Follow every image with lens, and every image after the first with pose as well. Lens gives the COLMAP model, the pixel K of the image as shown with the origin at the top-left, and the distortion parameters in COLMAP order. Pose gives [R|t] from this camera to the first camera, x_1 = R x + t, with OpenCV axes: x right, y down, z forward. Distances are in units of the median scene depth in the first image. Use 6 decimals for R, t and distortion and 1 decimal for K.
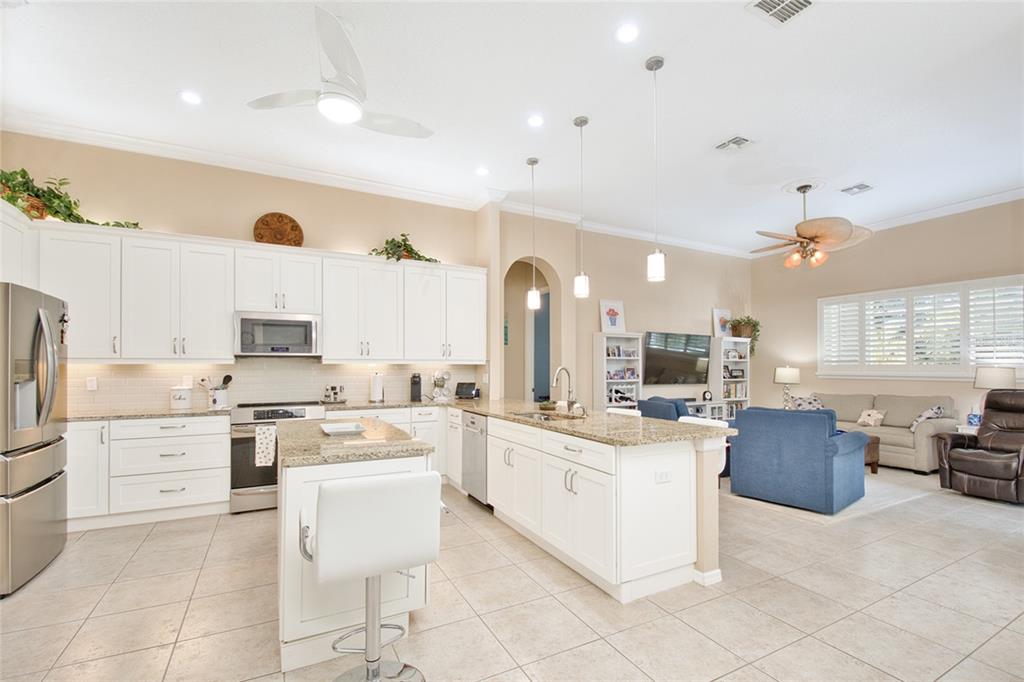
lens RADIAL K [[459.8, 0, 509.3], [0, 459.8, 362.8], [0, 0, 1]] dist [0.027695, -0.023143]
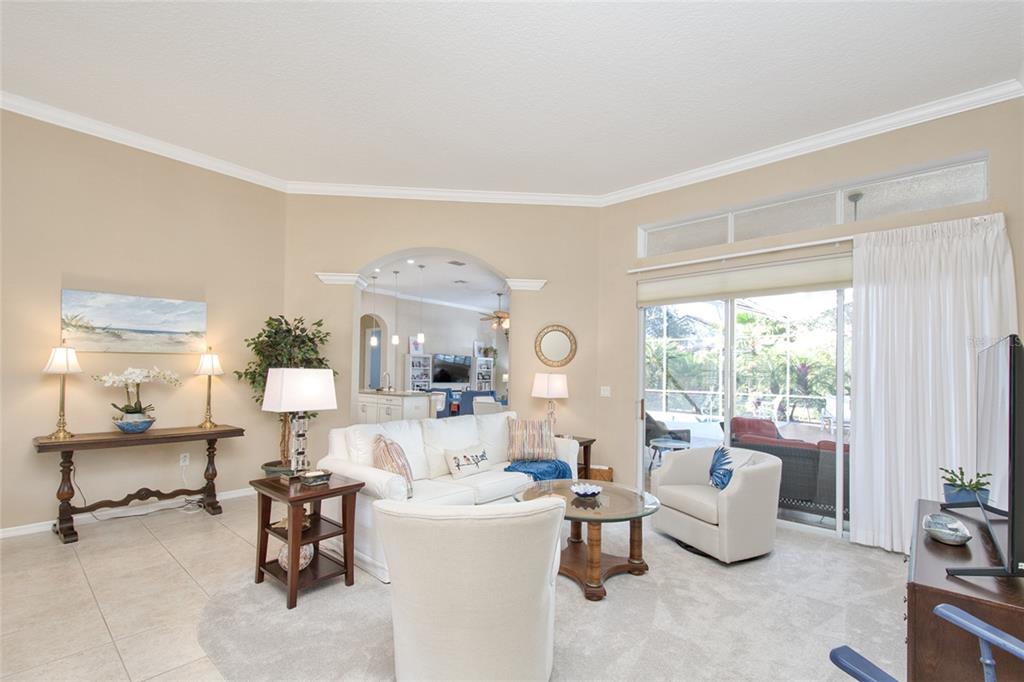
lens RADIAL K [[459.8, 0, 509.3], [0, 459.8, 362.8], [0, 0, 1]] dist [0.027695, -0.023143]
pose [[0.934792, 0.021970, 0.354514, -0.104385], [-0.017862, 0.999730, -0.014856, -0.012583], [-0.354745, 0.007555, 0.934933, -1.112799]]
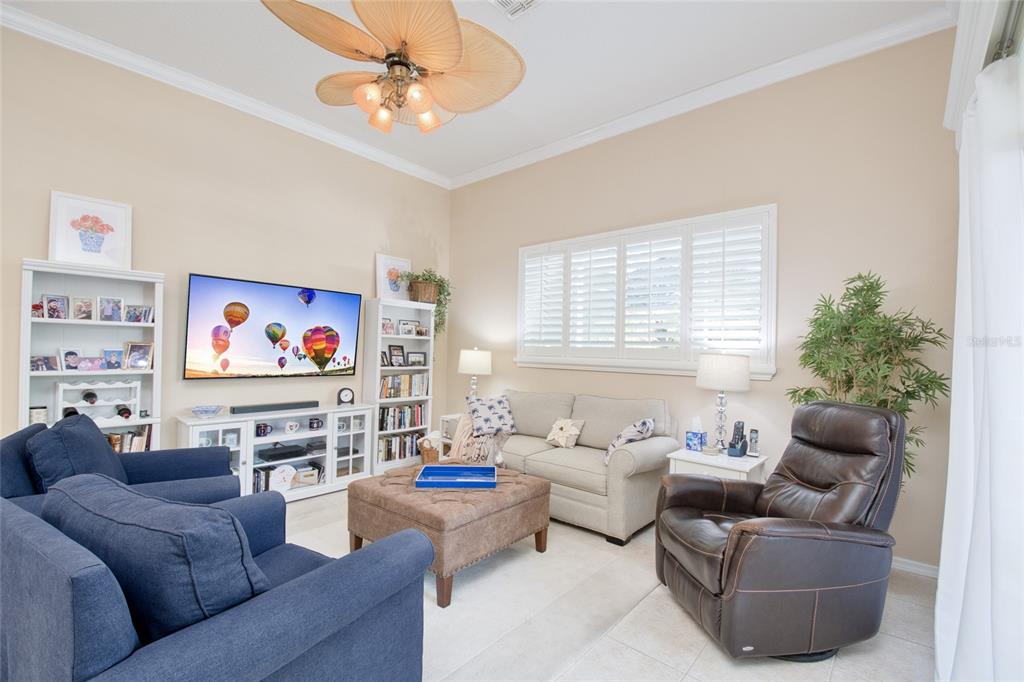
lens RADIAL K [[452.8, 0, 509.5], [0, 452.8, 345.5], [0, 0, 1]] dist [-0.014164, -0.000380]
pose [[0.933318, 0.020119, 0.358487, 0.588958], [-0.020641, 0.999784, -0.002373, 0.006470], [-0.358458, -0.005185, 0.933532, 0.555515]]
